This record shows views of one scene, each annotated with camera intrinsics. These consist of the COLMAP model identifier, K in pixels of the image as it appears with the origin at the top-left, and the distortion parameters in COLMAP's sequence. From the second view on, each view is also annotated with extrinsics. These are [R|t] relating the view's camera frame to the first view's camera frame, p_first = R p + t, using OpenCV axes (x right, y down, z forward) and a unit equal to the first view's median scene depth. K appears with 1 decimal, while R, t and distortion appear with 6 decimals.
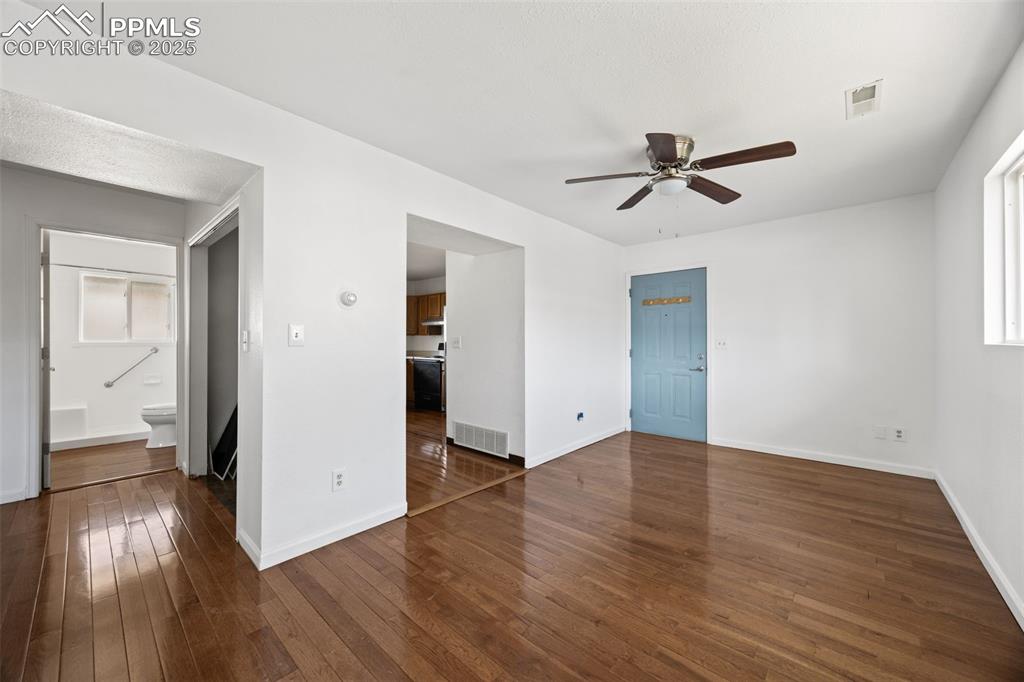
lens RADIAL K [[388.9, 0, 516.7], [0, 388.9, 343.4], [0, 0, 1]] dist [-0.004476, 0.000461]
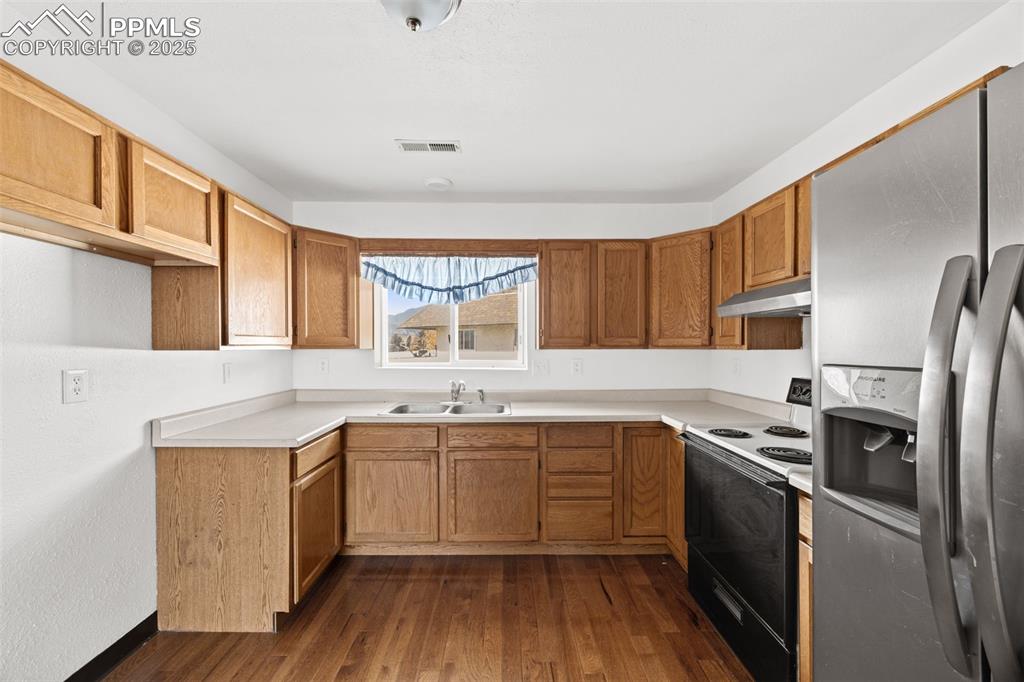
lens RADIAL K [[388.9, 0, 508.1], [0, 388.9, 346.6], [0, 0, 1]] dist [-0.004476, 0.000461]
pose [[0.666252, 0.004627, -0.745712, -0.129674], [-0.002553, 0.999989, 0.003924, -0.024030], [0.745722, -0.000711, 0.666256, 0.675712]]
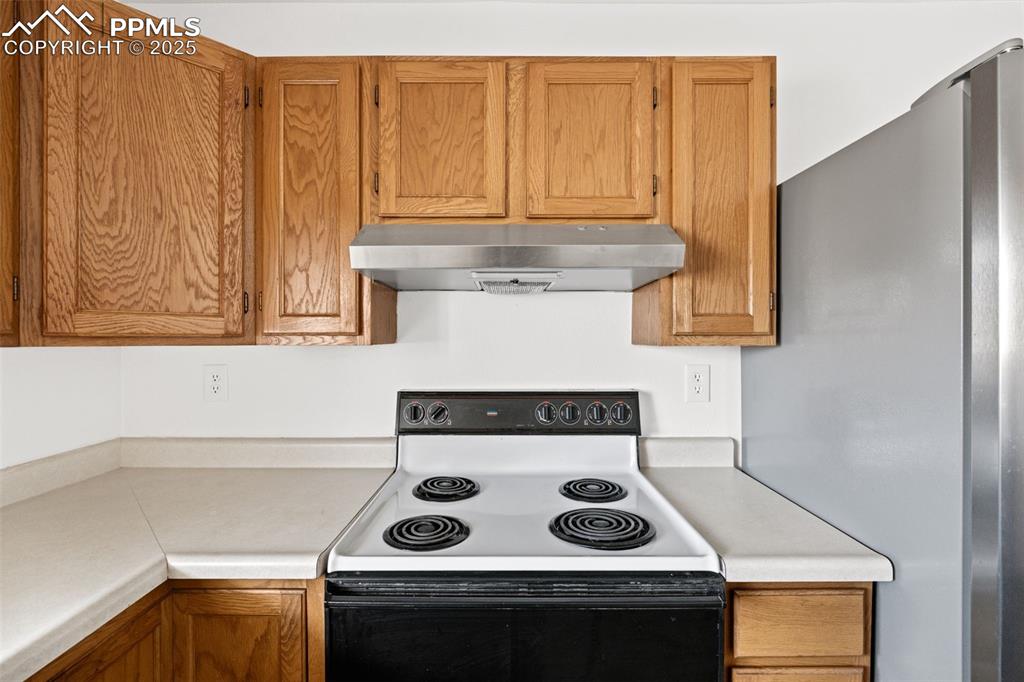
lens RADIAL K [[463.3, 0, 508.0], [0, 463.3, 339.2], [0, 0, 1]] dist [-0.006703, -0.000434]
pose [[0.756313, 0.002983, 0.654203, -0.298679], [0.000528, 0.999986, -0.005171, -0.022031], [-0.654209, 0.004257, 0.756302, 0.840601]]
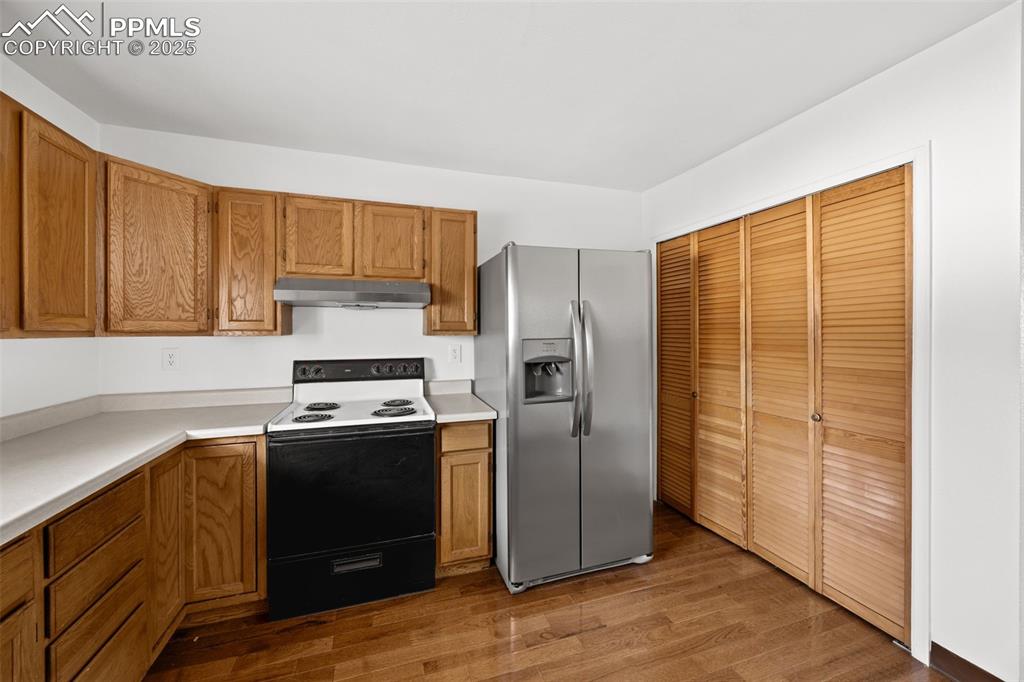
lens RADIAL K [[388.9, 0, 507.1], [0, 388.9, 330.5], [0, 0, 1]] dist [-0.004476, 0.000461]
pose [[0.512510, 0.004520, 0.858669, -0.385508], [0.003903, 0.999964, -0.007593, -0.021830], [-0.858672, 0.007243, 0.512474, 0.712918]]
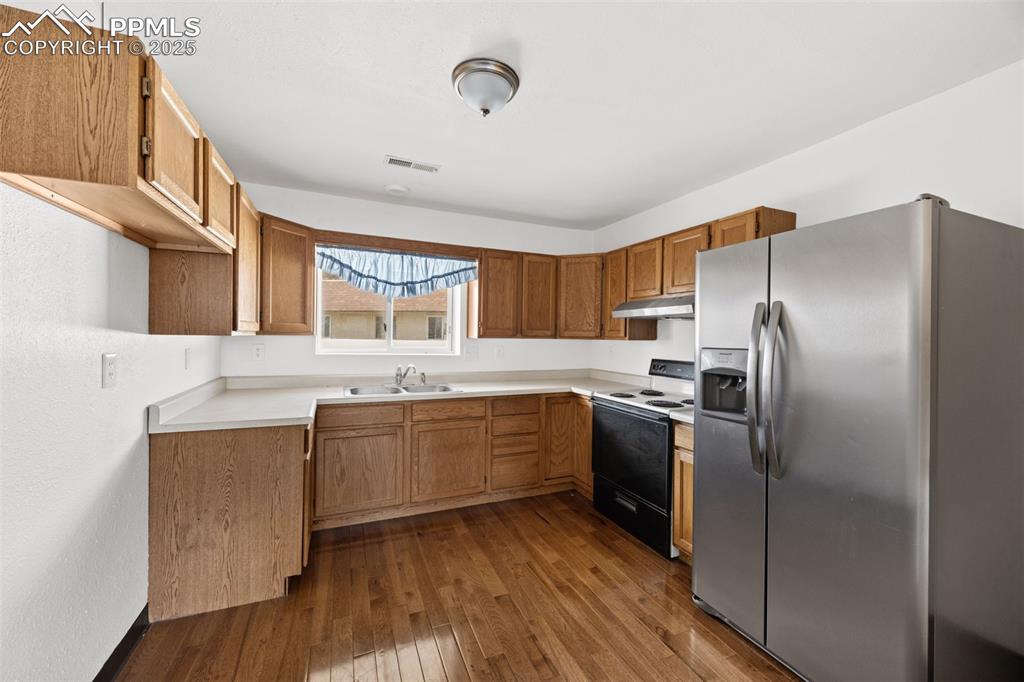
lens RADIAL K [[388.9, 0, 508.4], [0, 388.9, 335.4], [0, 0, 1]] dist [-0.004476, 0.000461]
pose [[0.901537, 0.017231, -0.432359, -0.159944], [-0.019255, 0.999815, -0.000303, -0.023692], [0.432273, 0.008598, 0.901702, 0.553945]]
